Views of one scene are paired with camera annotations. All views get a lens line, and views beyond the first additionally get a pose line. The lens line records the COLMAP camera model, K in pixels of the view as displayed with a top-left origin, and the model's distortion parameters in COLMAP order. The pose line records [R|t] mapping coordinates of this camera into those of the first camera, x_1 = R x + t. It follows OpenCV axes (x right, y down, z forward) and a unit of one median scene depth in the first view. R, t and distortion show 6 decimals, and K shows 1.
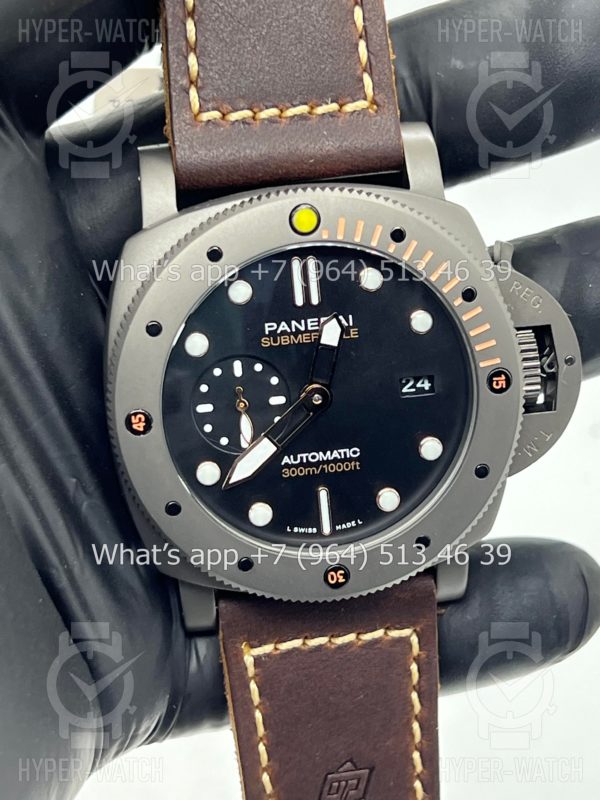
lens RADIAL K [[1854.3, 0, 312.5], [0, 1854.3, 392.4], [0, 0, 1]] dist [0.099132, 0.000000]
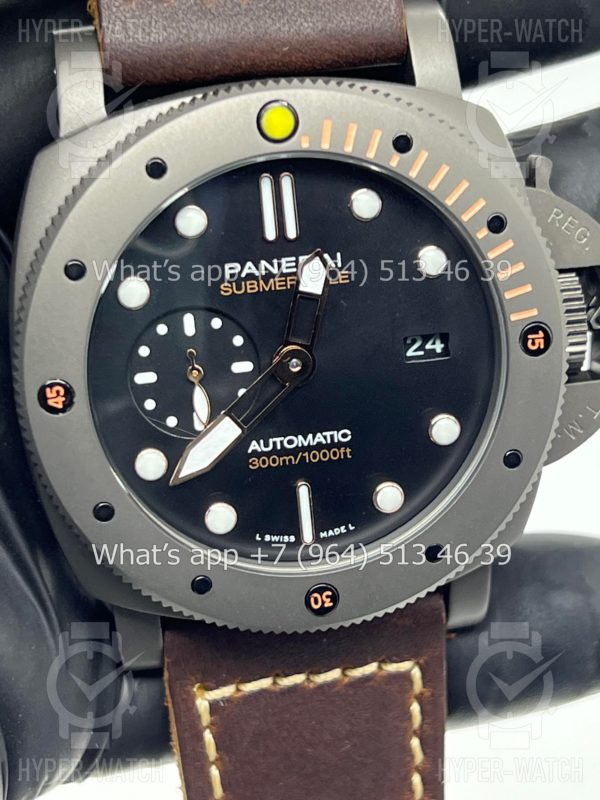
lens RADIAL K [[1854.3, 0, 306.0], [0, 1854.3, 413.0], [0, 0, 1]] dist [0.099132, 0.000000]
pose [[0.999737, -0.006401, 0.022019, -0.009620], [0.005987, 0.999804, 0.018848, 0.008909], [-0.022135, -0.018712, 0.999580, 0.244777]]
